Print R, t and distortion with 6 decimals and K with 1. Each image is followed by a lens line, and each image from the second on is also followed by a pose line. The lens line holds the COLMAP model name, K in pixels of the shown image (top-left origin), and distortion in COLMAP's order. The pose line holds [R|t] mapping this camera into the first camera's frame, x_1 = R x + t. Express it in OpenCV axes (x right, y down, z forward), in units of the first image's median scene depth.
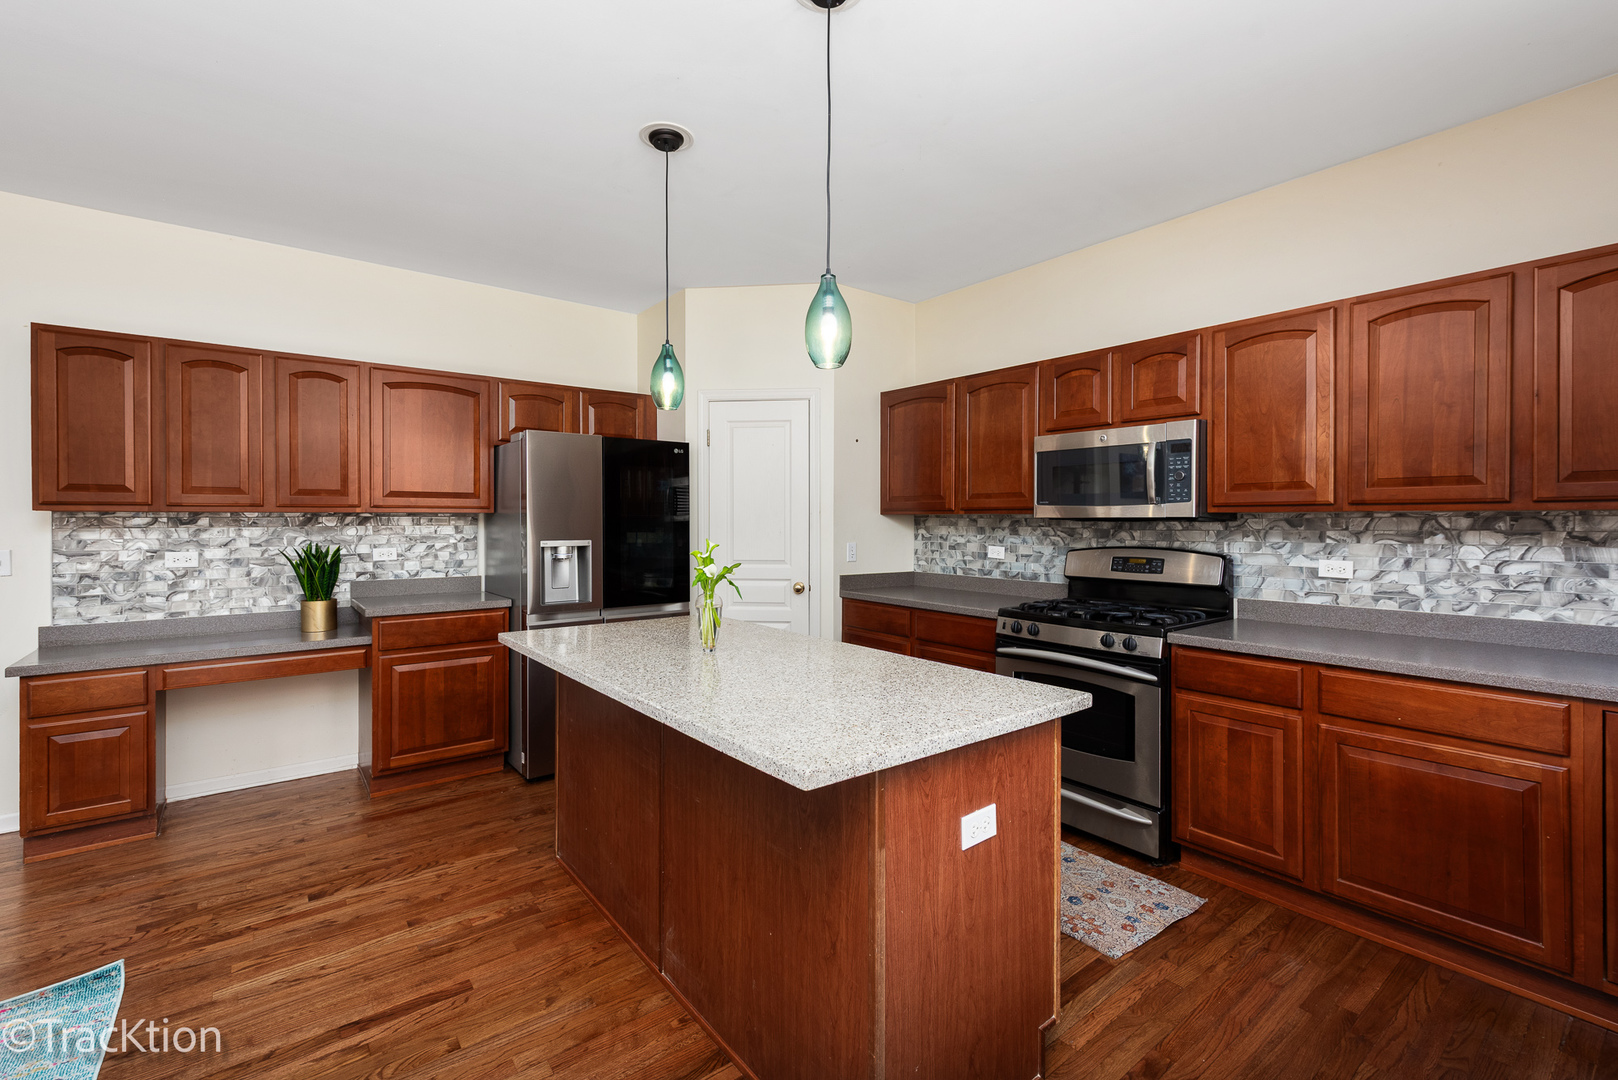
lens RADIAL K [[707.8, 0, 801.1], [0, 707.8, 528.0], [0, 0, 1]] dist [0.013014, -0.004863]
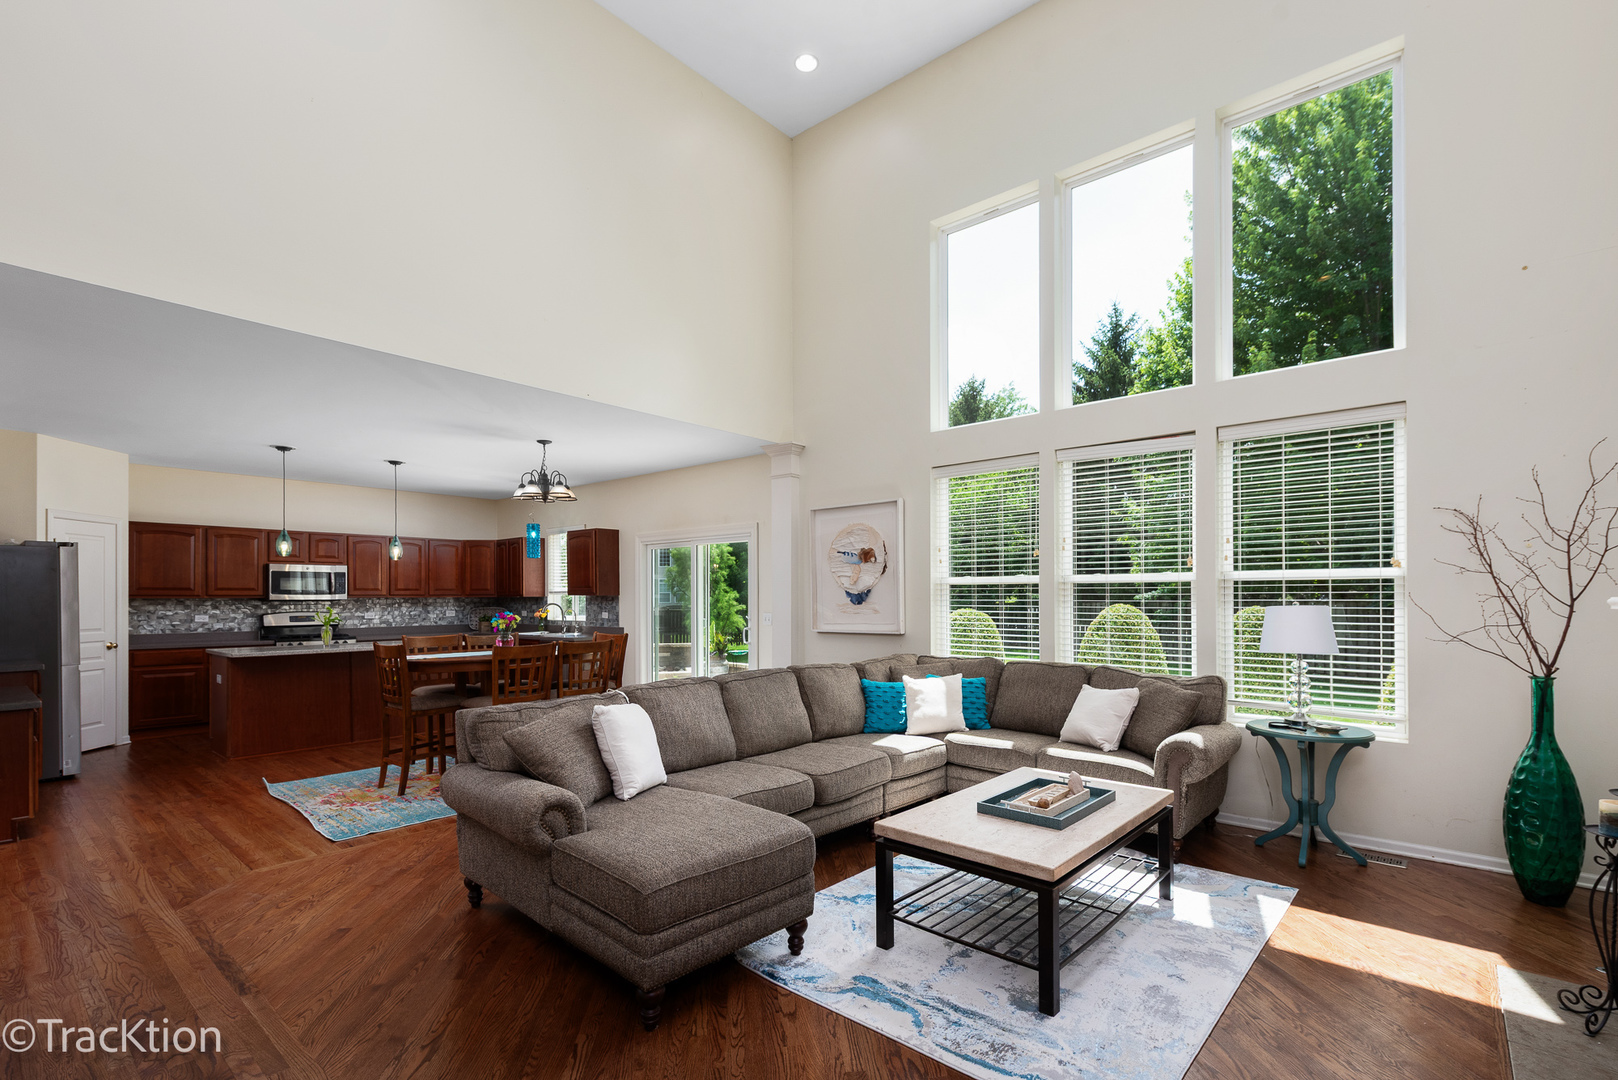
lens RADIAL K [[707.8, 0, 813.0], [0, 707.8, 595.7], [0, 0, 1]] dist [0.013014, -0.004863]
pose [[-0.203784, 0.003165, 0.979011, -2.633410], [0.016882, 0.999857, 0.000281, 0.001304], [-0.978870, 0.016585, -0.203809, -0.273504]]
